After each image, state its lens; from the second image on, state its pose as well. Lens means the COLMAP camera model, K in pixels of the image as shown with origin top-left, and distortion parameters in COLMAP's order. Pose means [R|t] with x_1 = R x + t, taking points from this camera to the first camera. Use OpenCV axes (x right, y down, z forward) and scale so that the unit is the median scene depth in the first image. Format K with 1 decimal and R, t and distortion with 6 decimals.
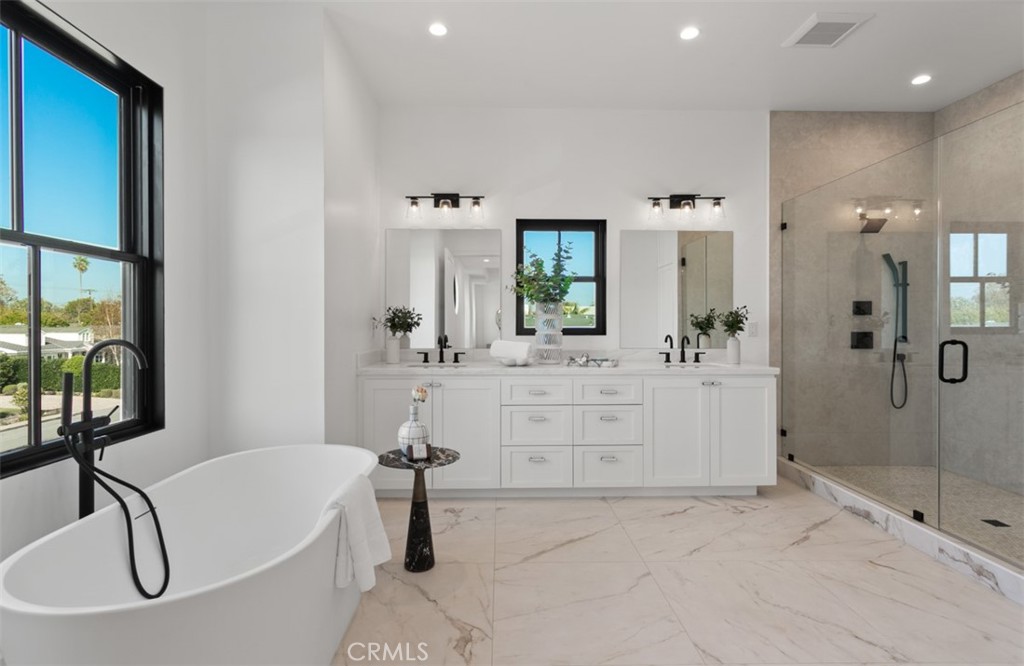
lens RADIAL K [[500.8, 0, 510.4], [0, 500.8, 327.4], [0, 0, 1]] dist [0.004566, 0.003332]
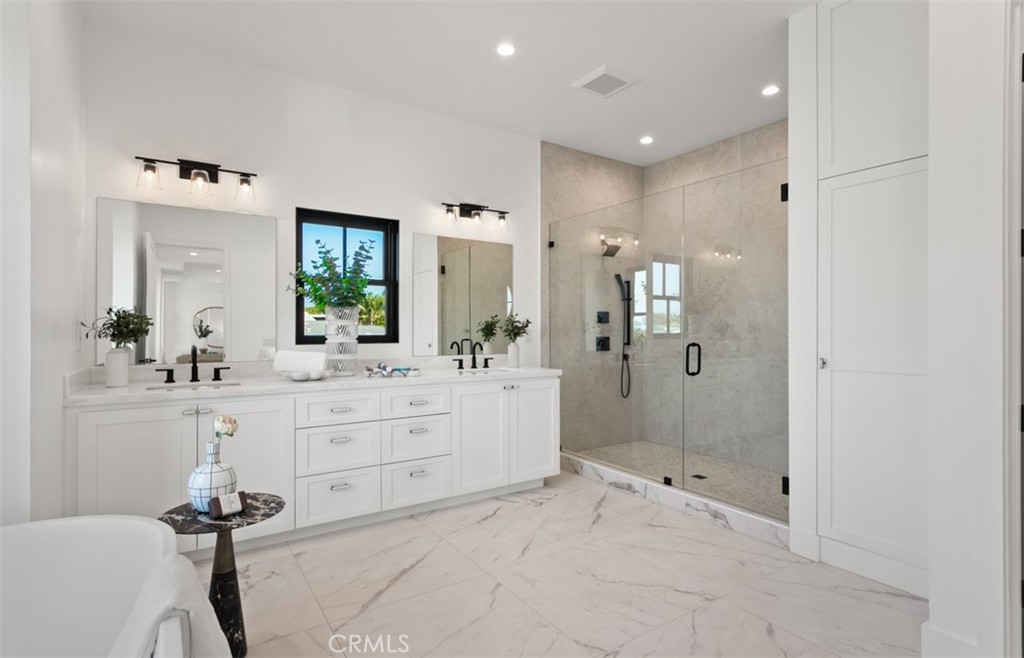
lens RADIAL K [[500.8, 0, 514.7], [0, 500.8, 331.2], [0, 0, 1]] dist [0.004566, 0.003332]
pose [[0.846941, -0.002001, 0.531682, -0.142383], [0.004513, 0.999984, -0.003426, -0.002107], [-0.531667, 0.005301, 0.846937, 0.094829]]
